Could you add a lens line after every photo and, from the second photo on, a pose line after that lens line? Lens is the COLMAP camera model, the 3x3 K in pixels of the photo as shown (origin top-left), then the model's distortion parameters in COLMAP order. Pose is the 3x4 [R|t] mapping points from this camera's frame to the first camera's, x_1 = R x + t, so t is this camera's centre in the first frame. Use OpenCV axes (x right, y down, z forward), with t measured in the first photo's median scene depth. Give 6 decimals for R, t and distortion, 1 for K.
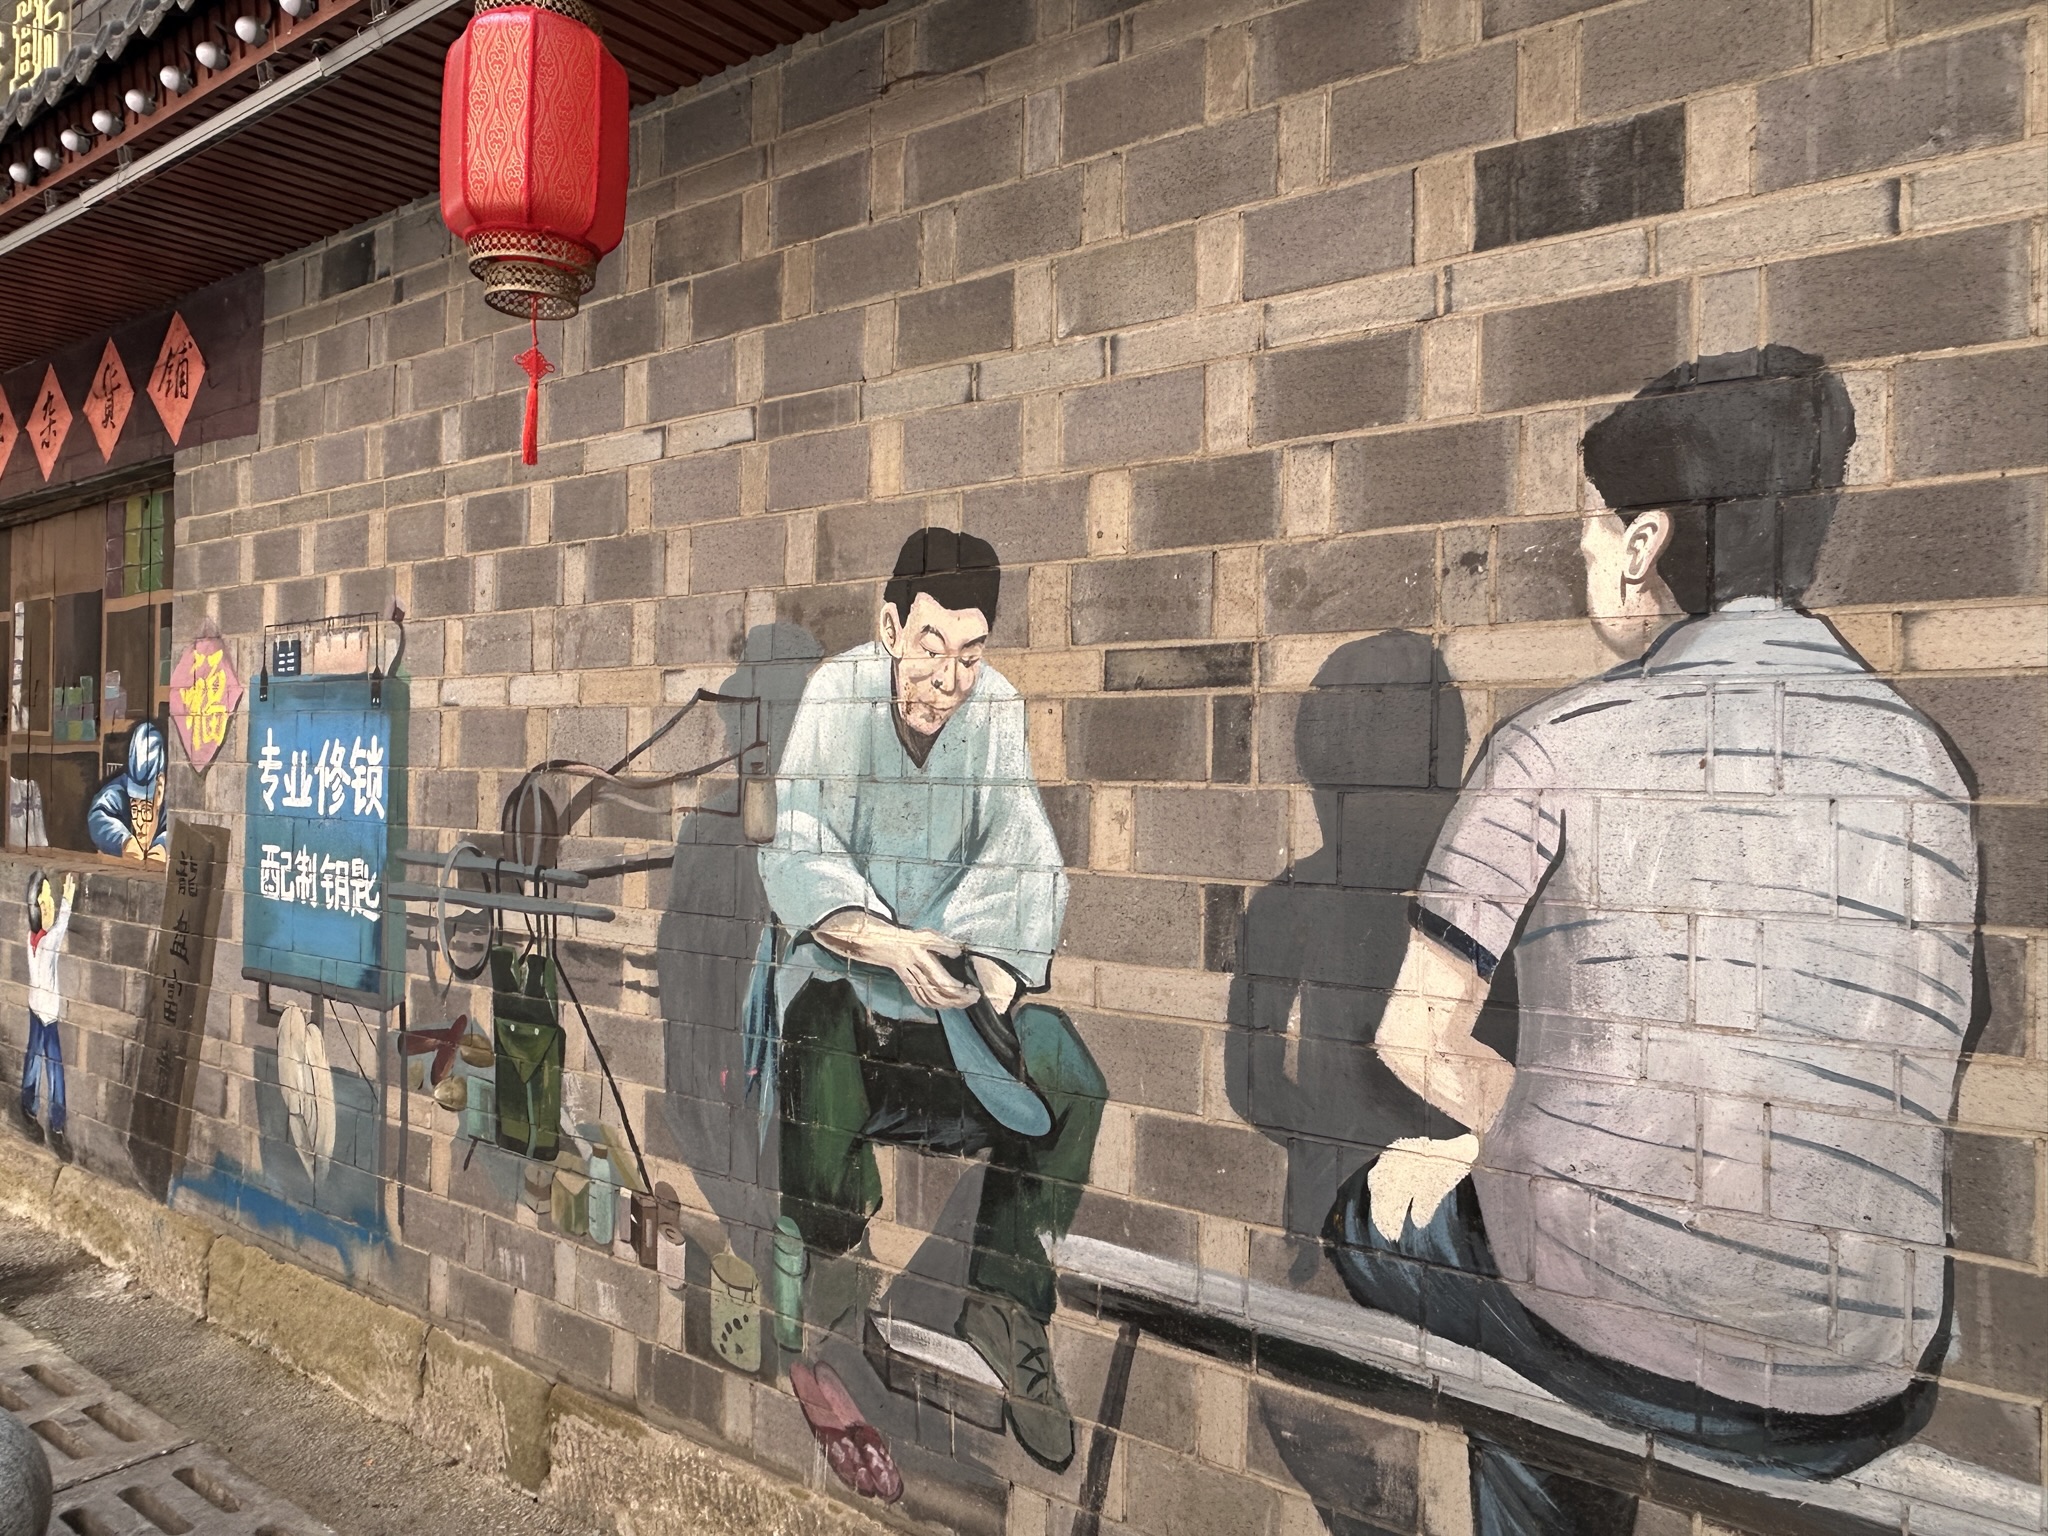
lens RADIAL K [[1486.2, 0, 1021.4], [0, 1486.2, 768.9], [0, 0, 1]] dist [0.004125, -0.008379]
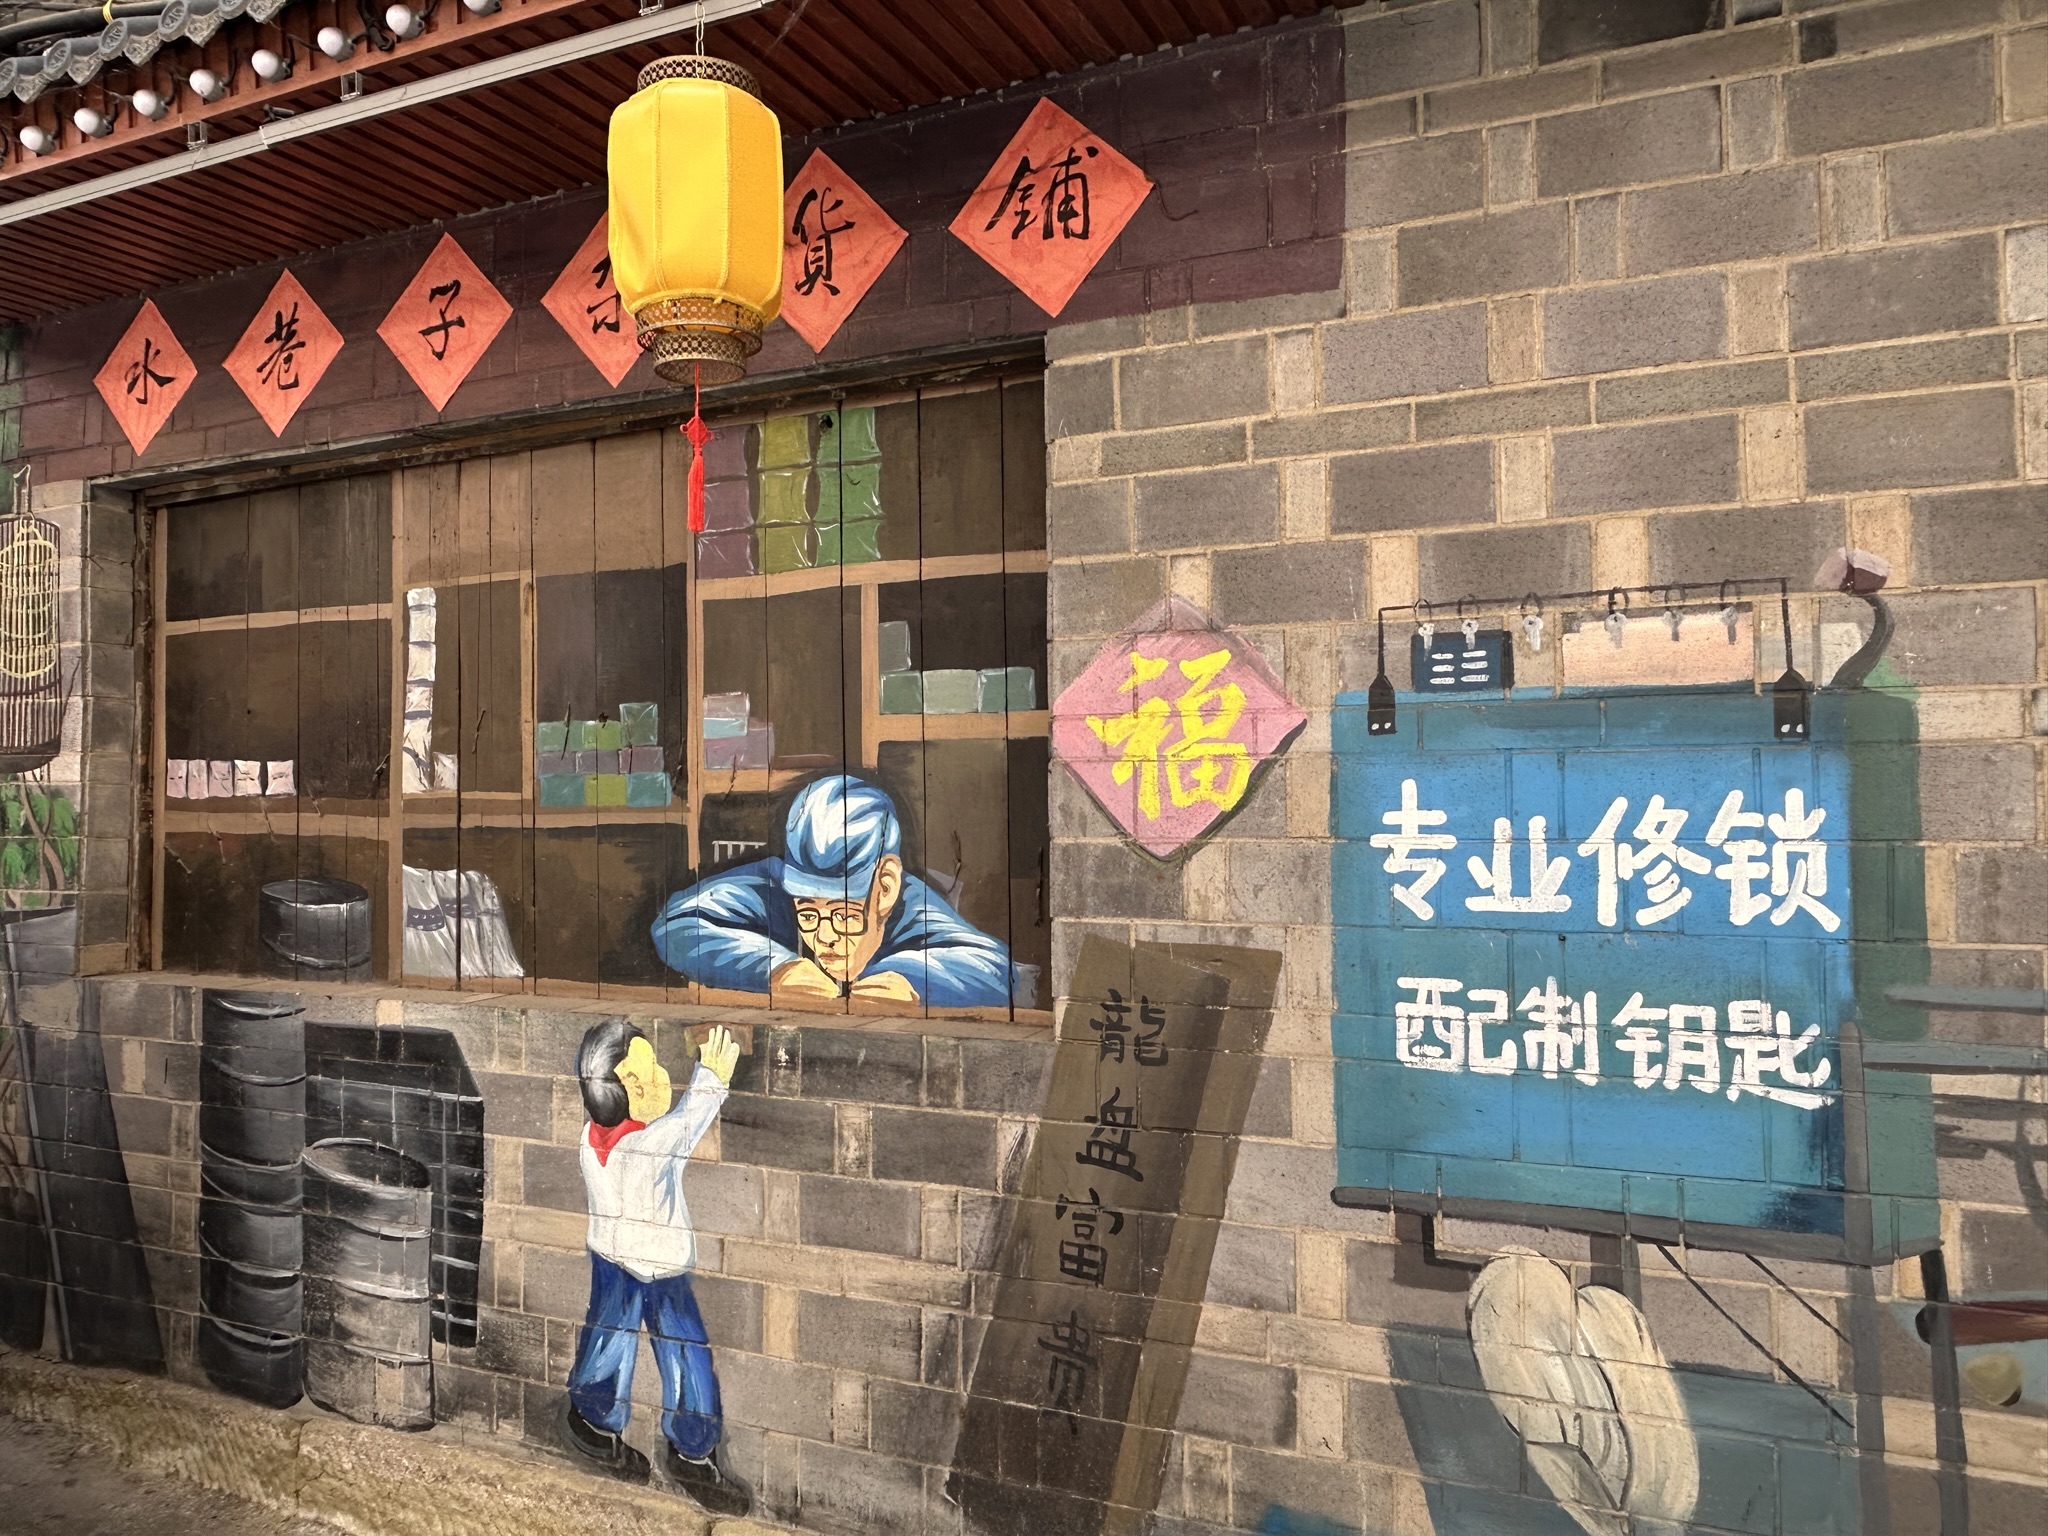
lens RADIAL K [[1486.2, 0, 1026.7], [0, 1486.2, 760.3], [0, 0, 1]] dist [0.004125, -0.008379]
pose [[0.973523, -0.016259, 0.228011, -0.797179], [0.022948, 0.999380, -0.026717, -0.023034], [-0.227435, 0.031242, 0.973292, 0.463031]]
